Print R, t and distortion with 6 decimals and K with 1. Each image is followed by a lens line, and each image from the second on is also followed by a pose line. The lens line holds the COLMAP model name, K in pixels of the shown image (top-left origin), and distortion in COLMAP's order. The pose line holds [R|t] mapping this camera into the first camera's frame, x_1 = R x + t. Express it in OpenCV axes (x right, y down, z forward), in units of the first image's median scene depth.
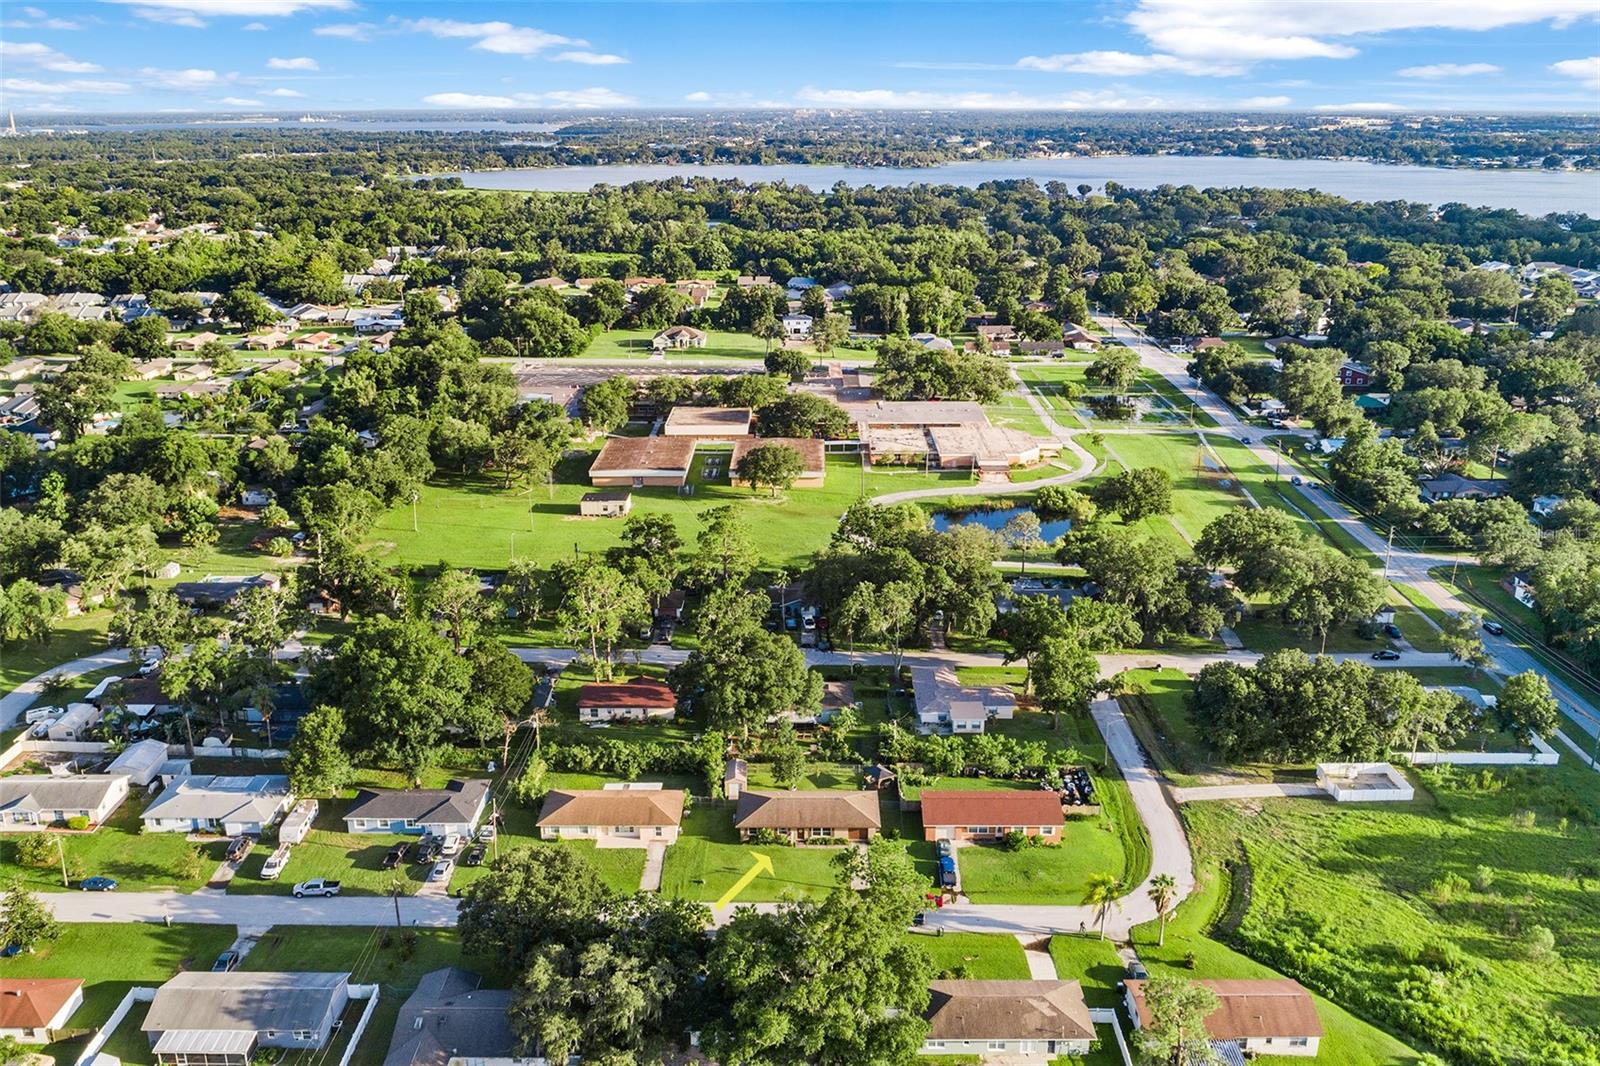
lens RADIAL K [[1278.6, 0, 802.8], [0, 1278.6, 539.3], [0, 0, 1]] dist [-0.029486, 0.036063]
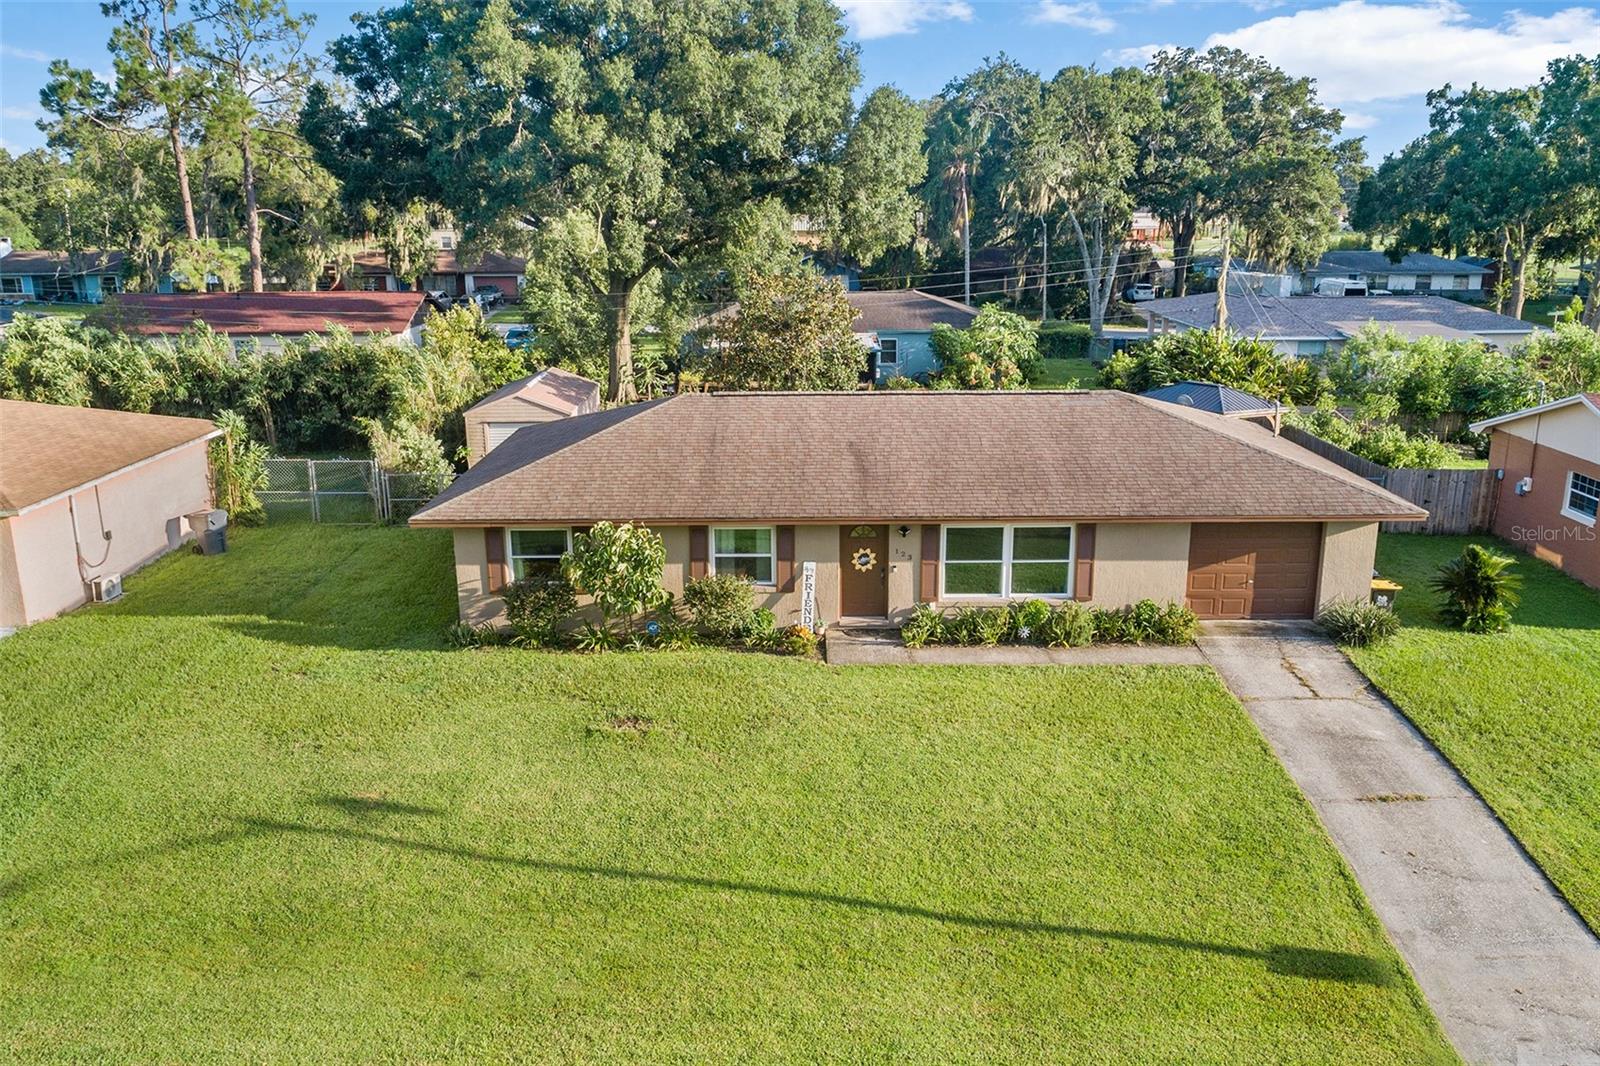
lens RADIAL K [[1278.6, 0, 802.8], [0, 1278.6, 539.3], [0, 0, 1]] dist [-0.029486, 0.036063]
pose [[0.999910, -0.010438, -0.008488, -0.007627], [0.009739, 0.996867, -0.078495, 0.237729], [0.009281, 0.078405, 0.996878, 0.852992]]
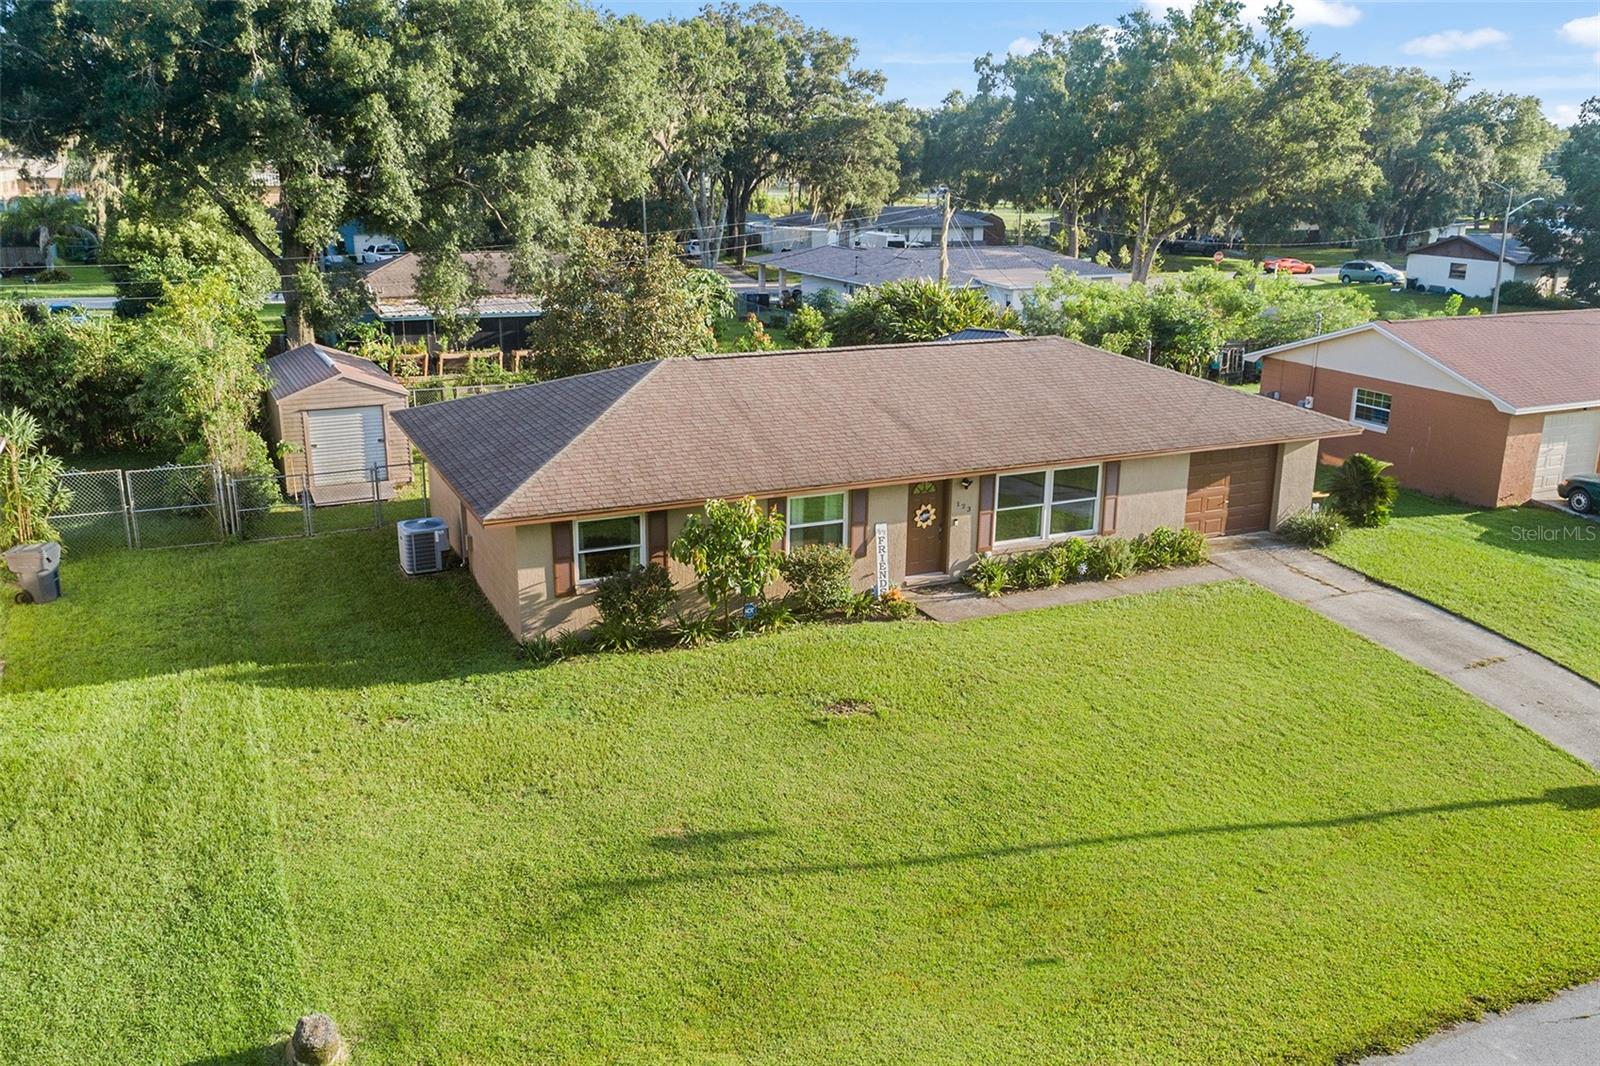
lens RADIAL K [[1318.6, 0, 800.0], [0, 1318.6, 533.0], [0, 0, 1]] dist [-0.009541, -0.005518]
pose [[0.907190, -0.114421, 0.404863, -0.076392], [0.137068, 0.990186, -0.027291, 0.232586], [-0.397766, 0.080252, 0.913970, 0.868480]]
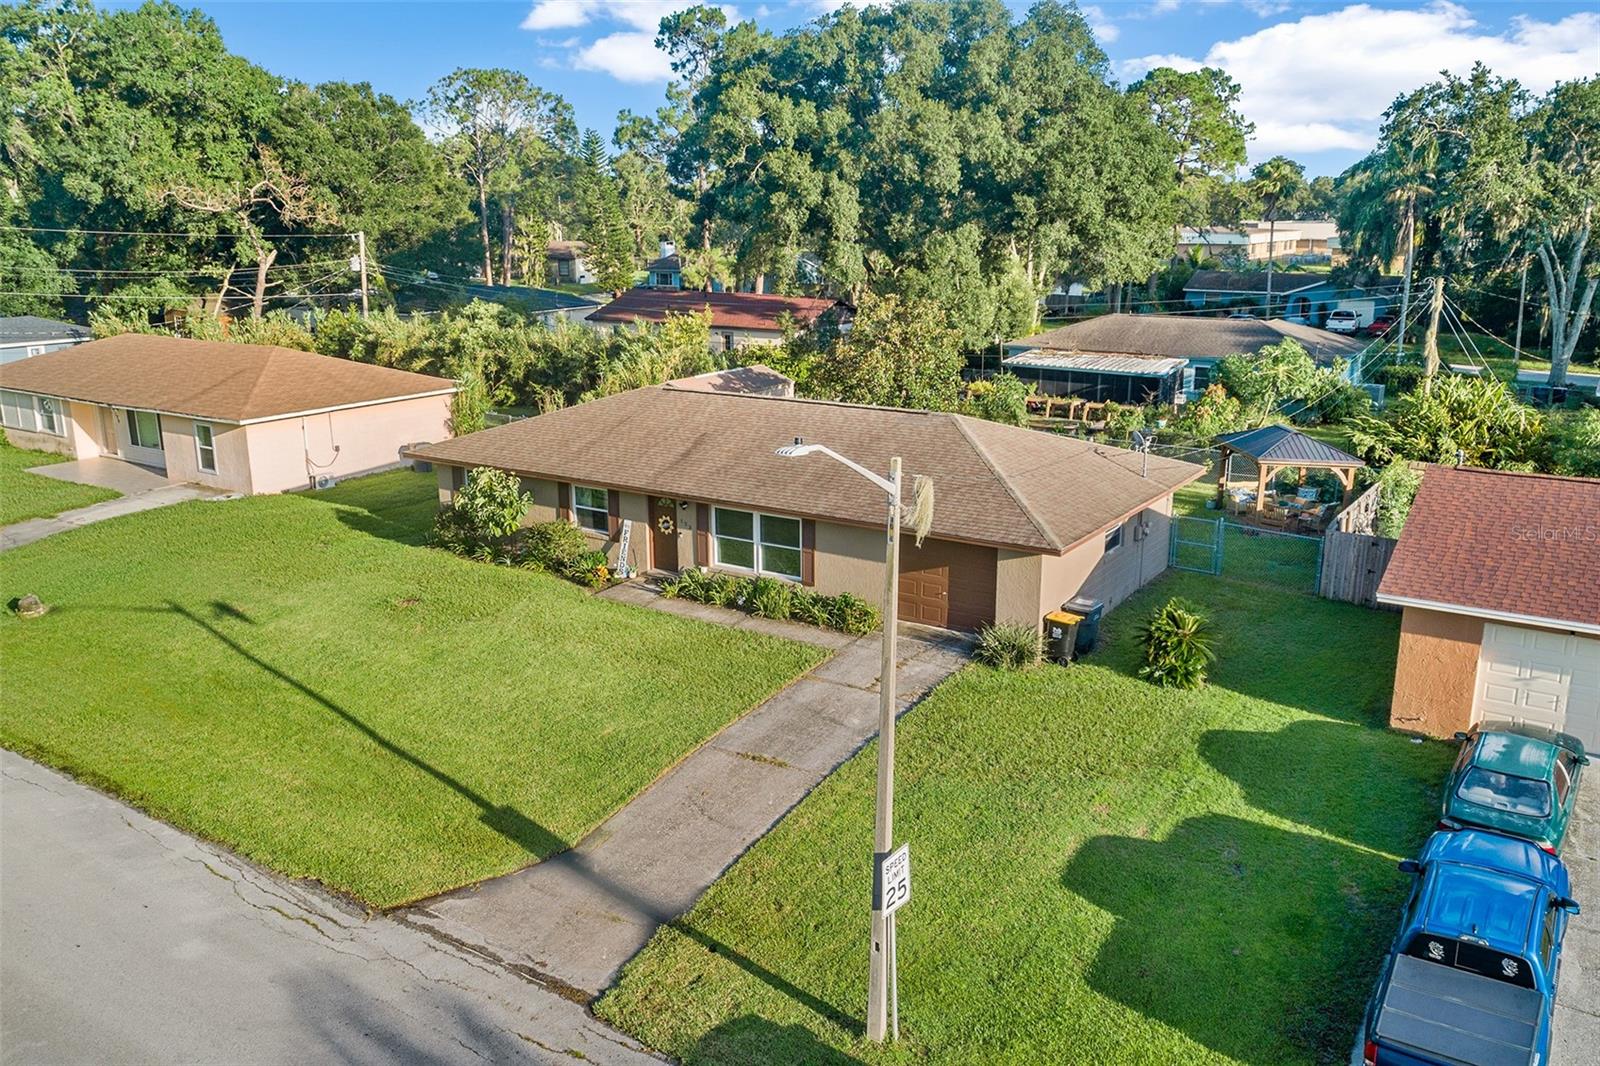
lens RADIAL K [[1278.6, 0, 802.8], [0, 1278.6, 539.3], [0, 0, 1]] dist [-0.029486, 0.036063]
pose [[0.837468, 0.131486, -0.530433, 0.113747], [-0.177543, 0.983435, -0.036534, 0.233865], [0.516843, 0.124770, 0.846939, 0.854122]]
